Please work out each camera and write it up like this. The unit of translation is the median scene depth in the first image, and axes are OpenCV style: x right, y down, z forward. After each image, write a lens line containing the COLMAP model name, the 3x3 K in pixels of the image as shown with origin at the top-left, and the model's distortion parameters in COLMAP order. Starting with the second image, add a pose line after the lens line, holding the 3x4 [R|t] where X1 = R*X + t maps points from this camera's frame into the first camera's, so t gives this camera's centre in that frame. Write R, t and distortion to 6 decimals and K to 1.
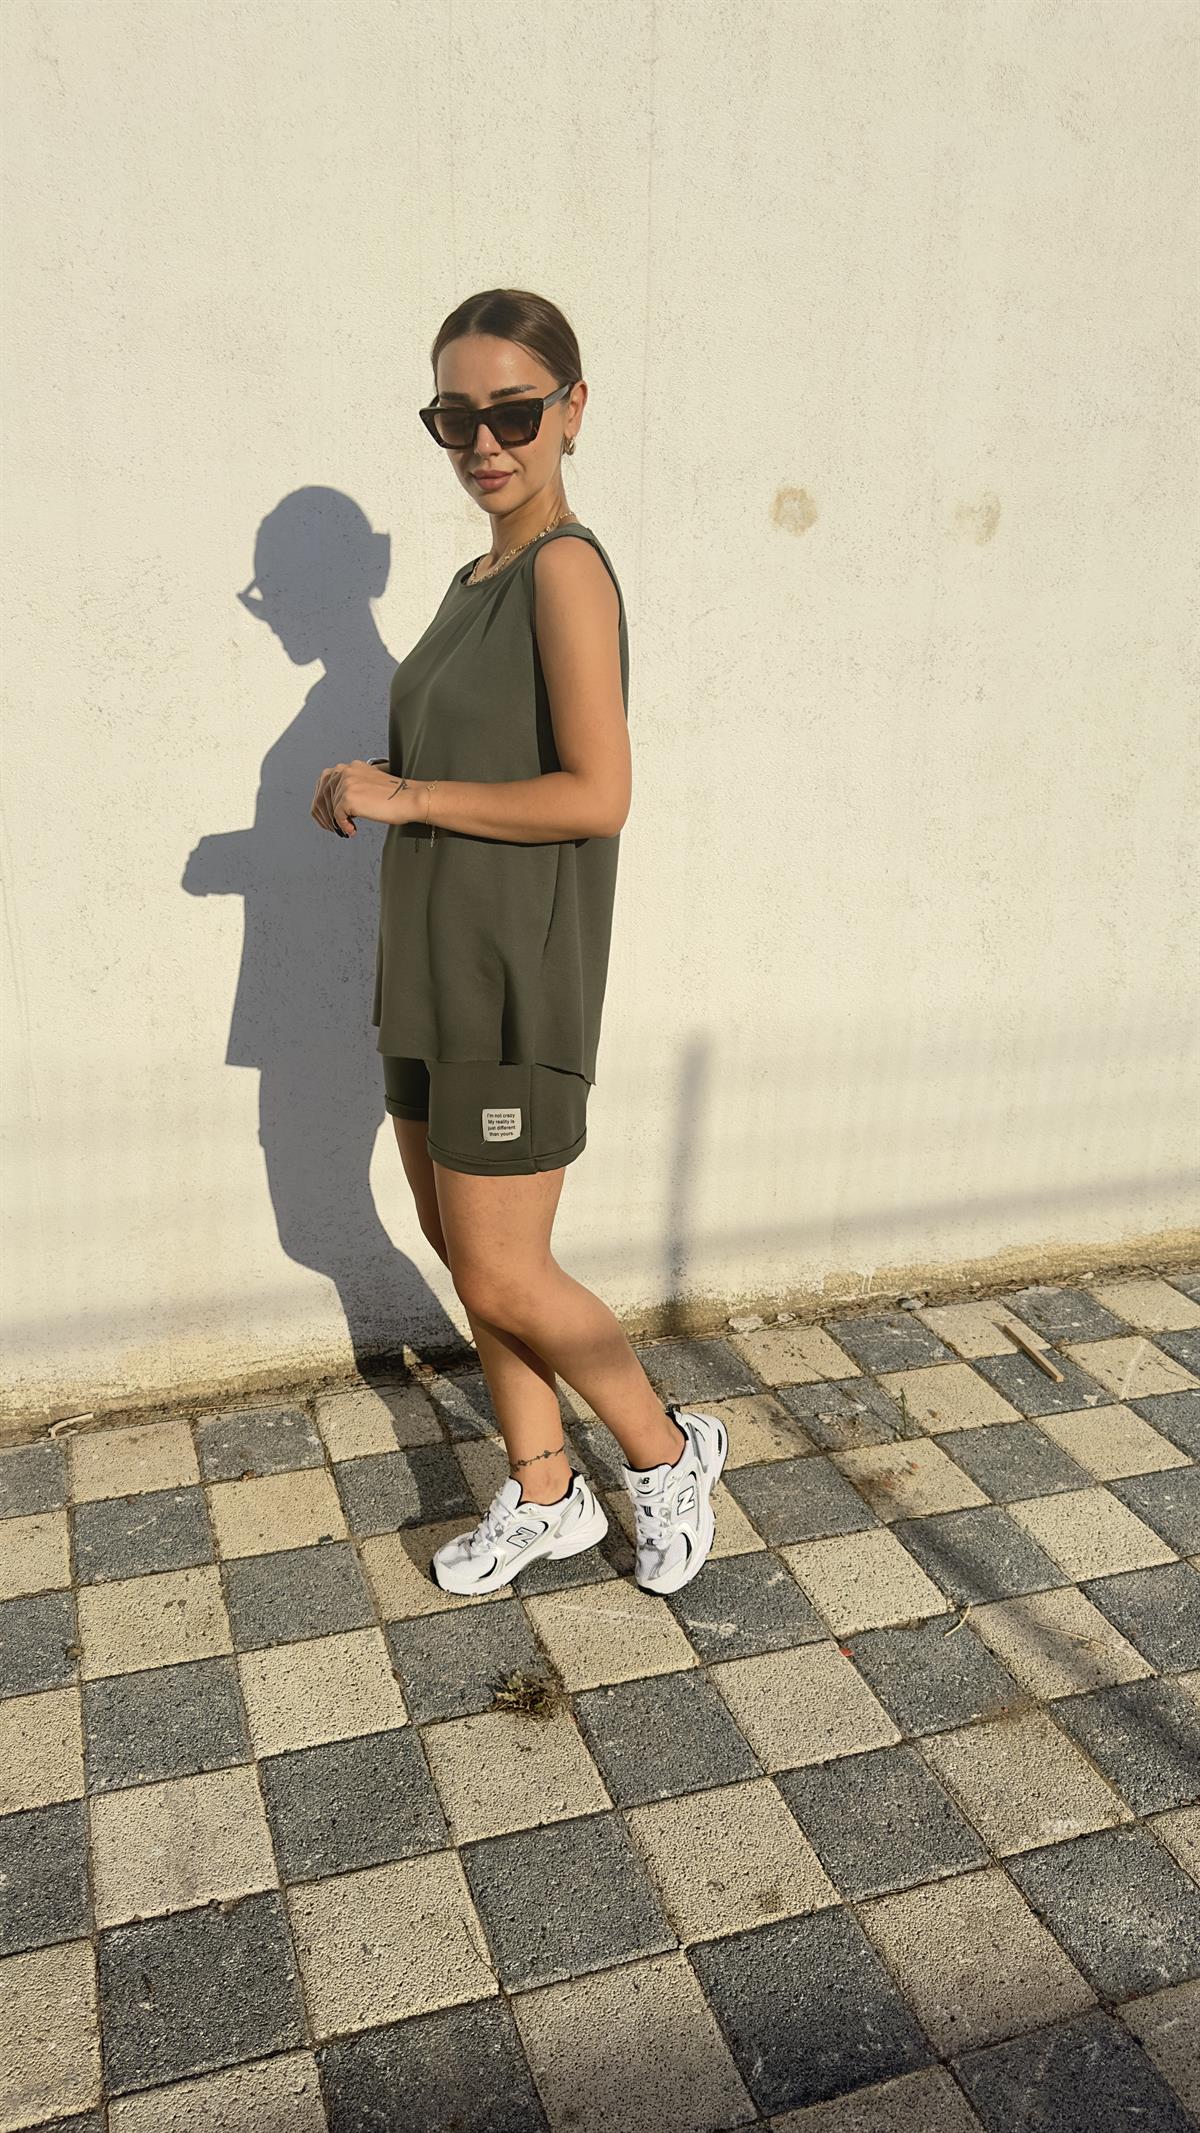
lens RADIAL K [[1526.9, 0, 583.4], [0, 1526.9, 1070.1], [0, 0, 1]] dist [0.018370, -0.030292]
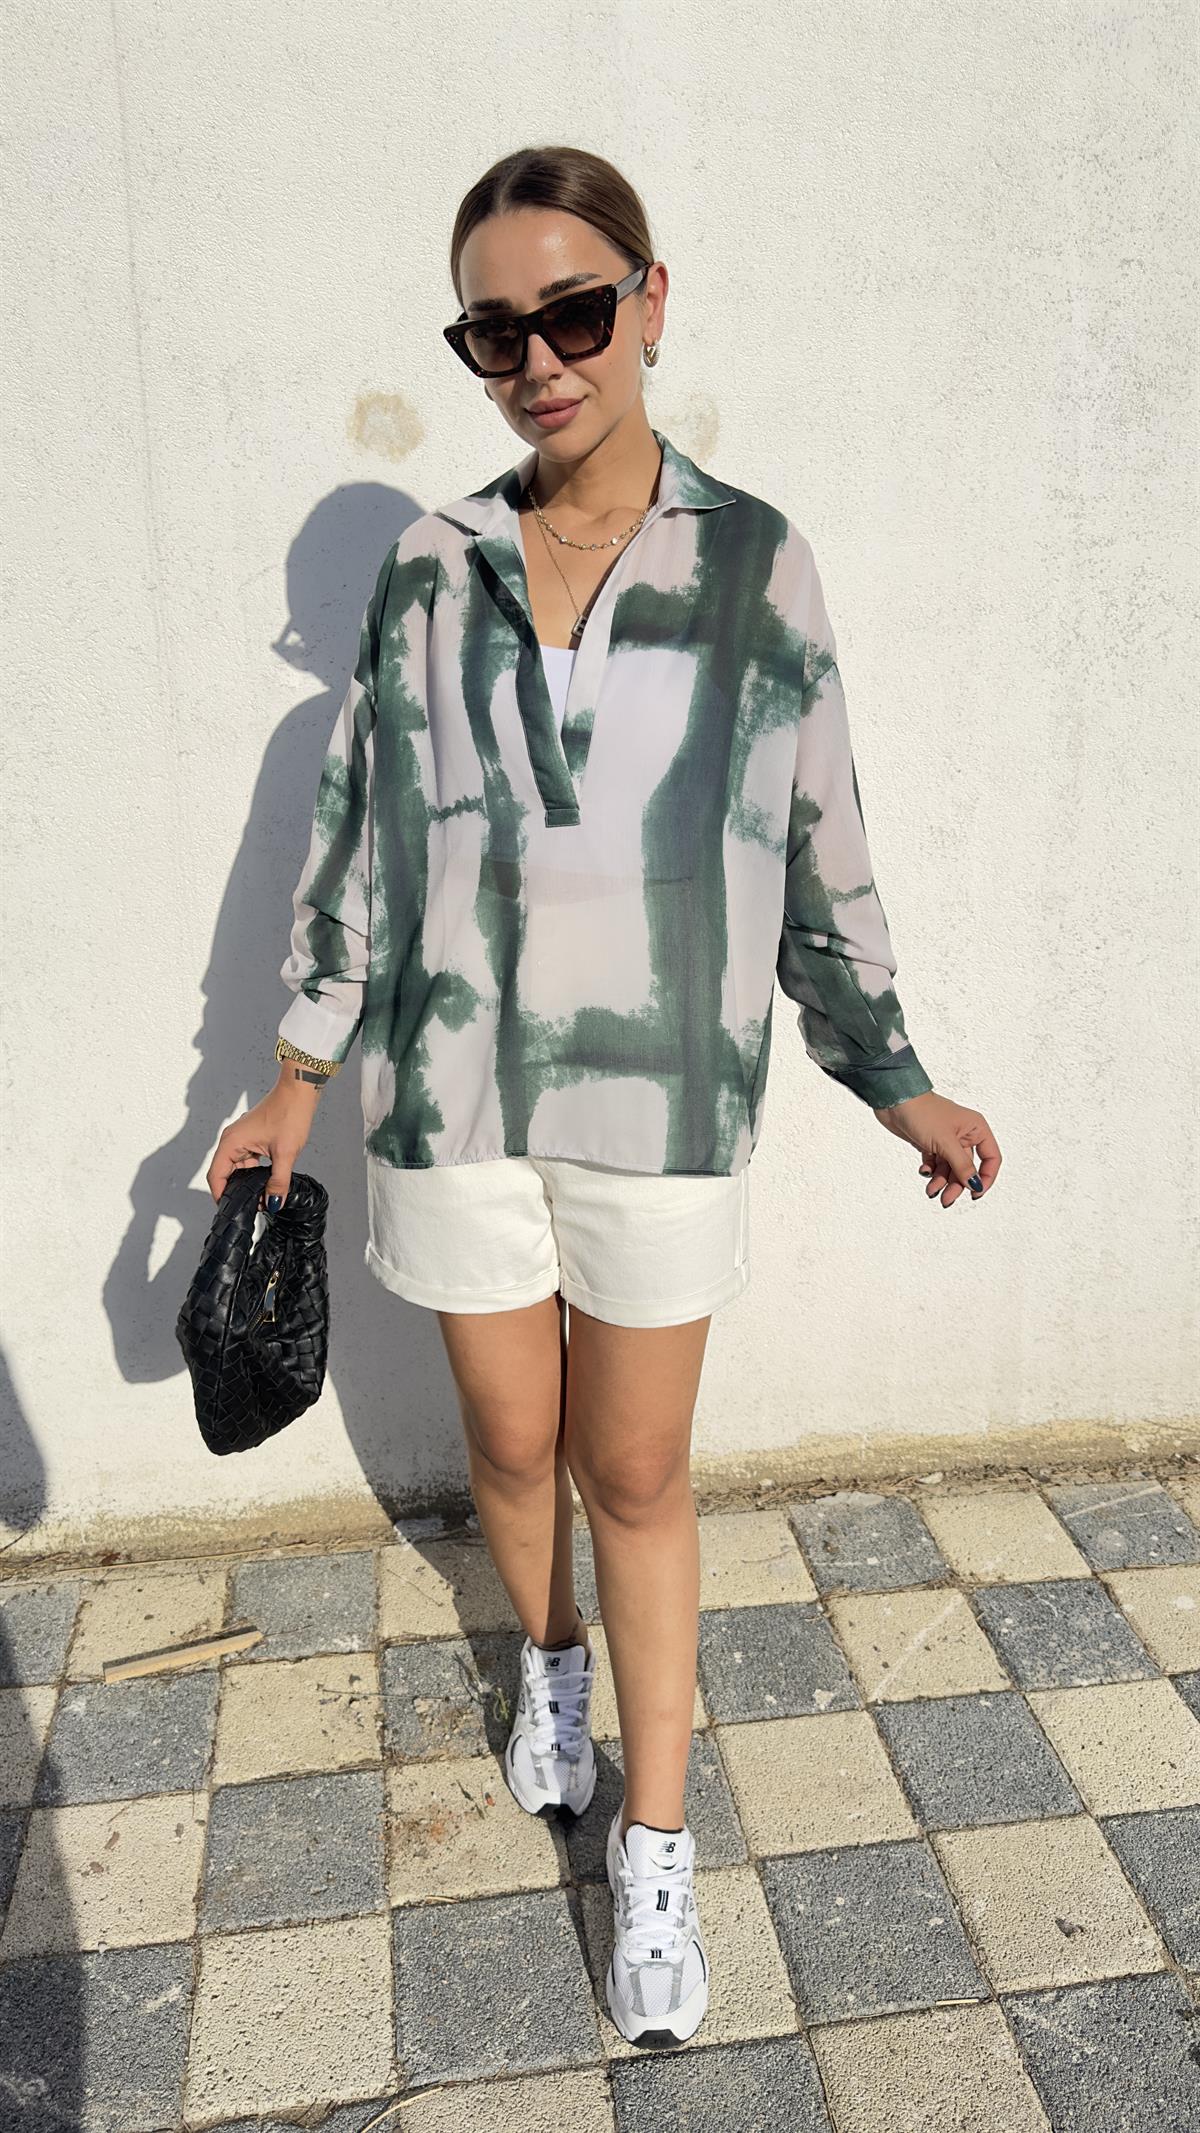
lens RADIAL K [[1526.9, 0, 620.6], [0, 1526.9, 1059.4], [0, 0, 1]] dist [0.018370, -0.030292]
pose [[0.985705, 0.035692, -0.164659, 0.372151], [-0.034298, 0.999348, 0.011307, -0.086450], [0.164955, -0.005498, 0.986286, 0.322665]]
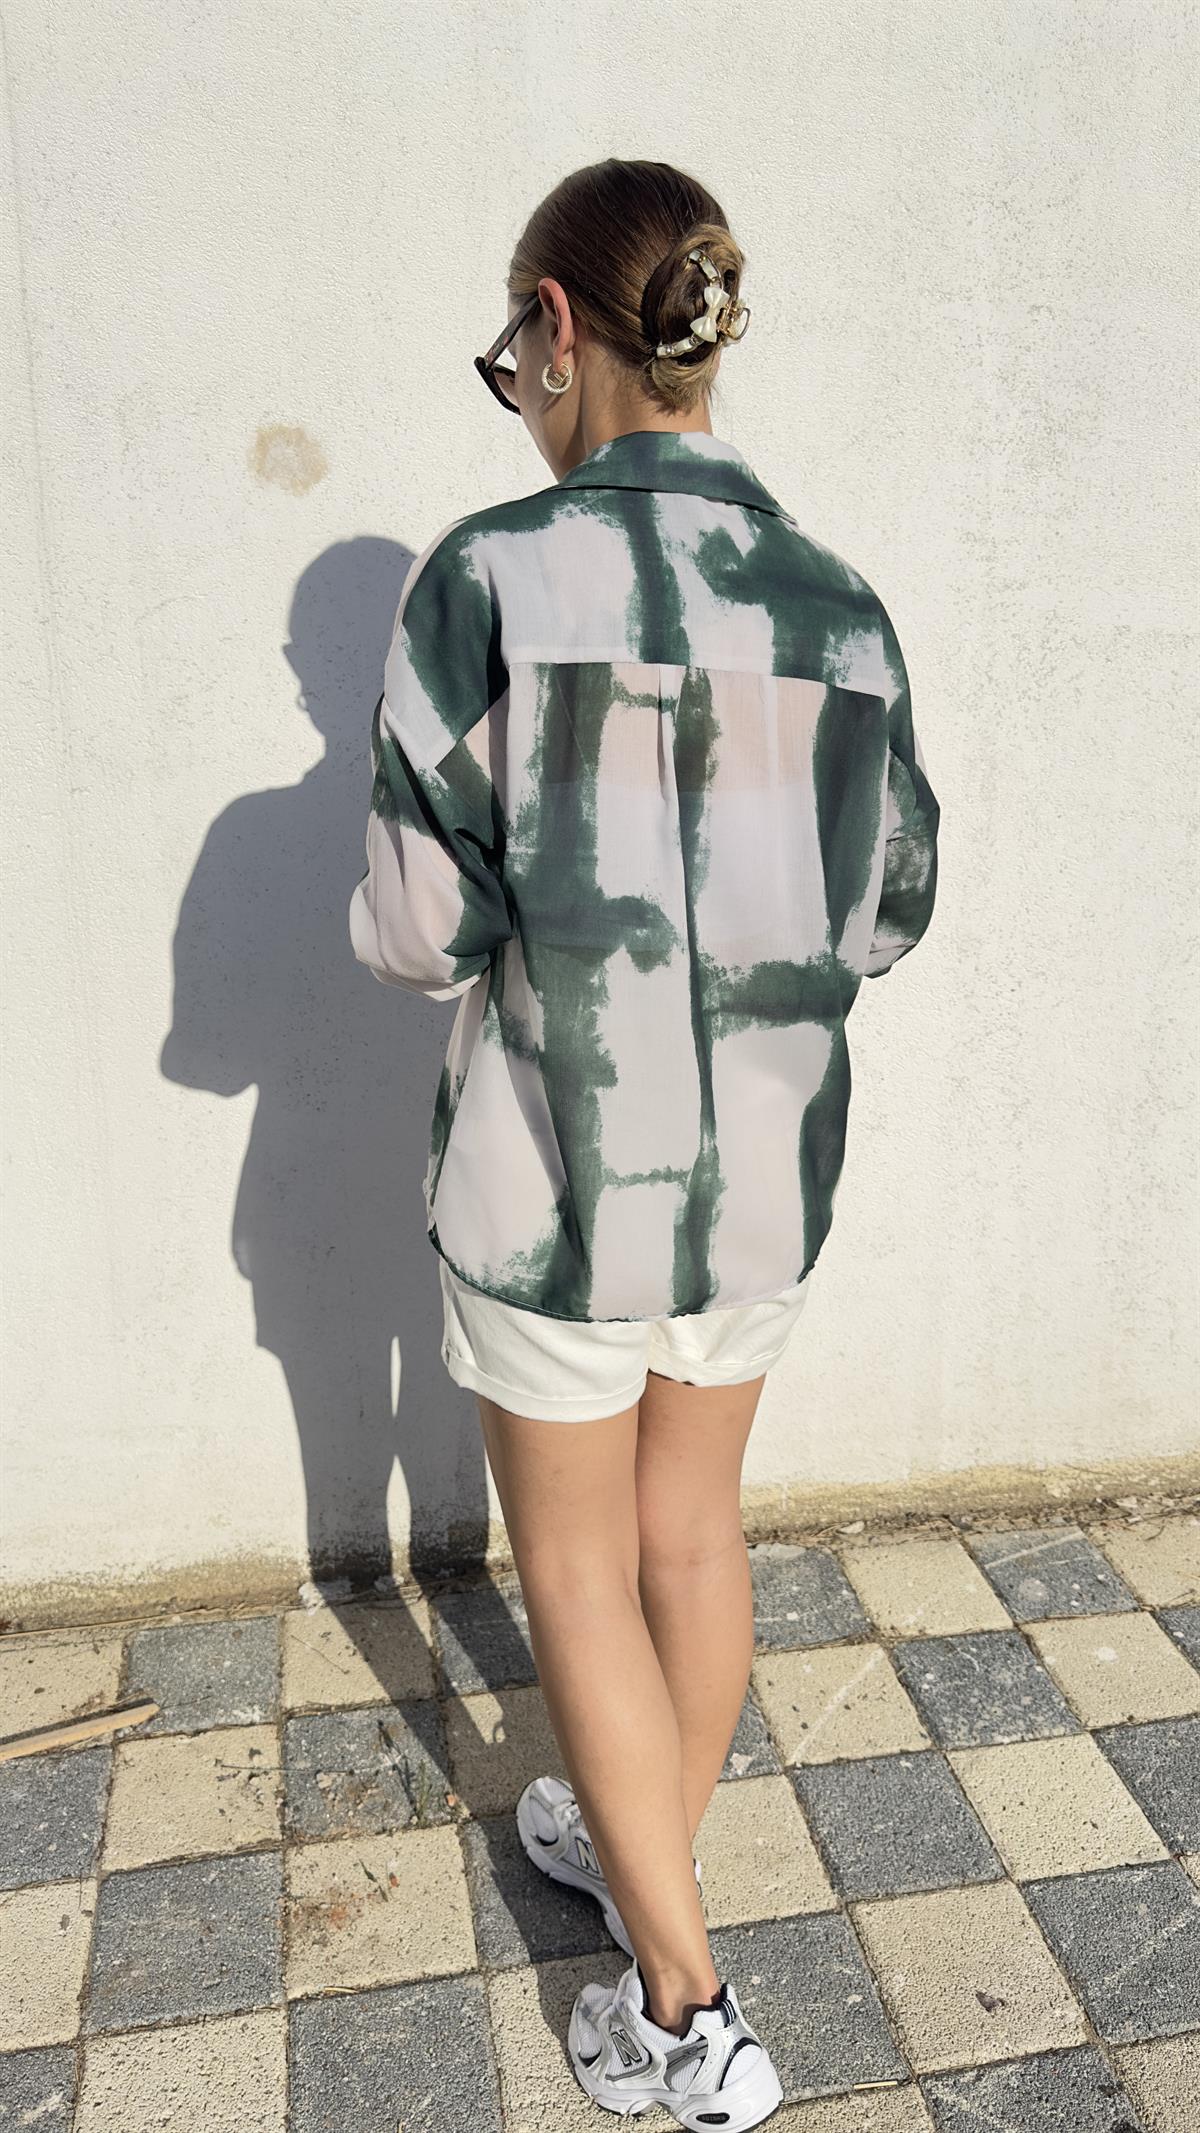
lens RADIAL K [[1526.9, 0, 621.3], [0, 1526.9, 1053.8], [0, 0, 1]] dist [0.018370, -0.030292]
pose [[0.992220, 0.030532, -0.120693, 0.378986], [-0.032124, 0.999420, -0.011272, -0.096261], [0.120279, 0.015061, 0.992626, 0.340742]]
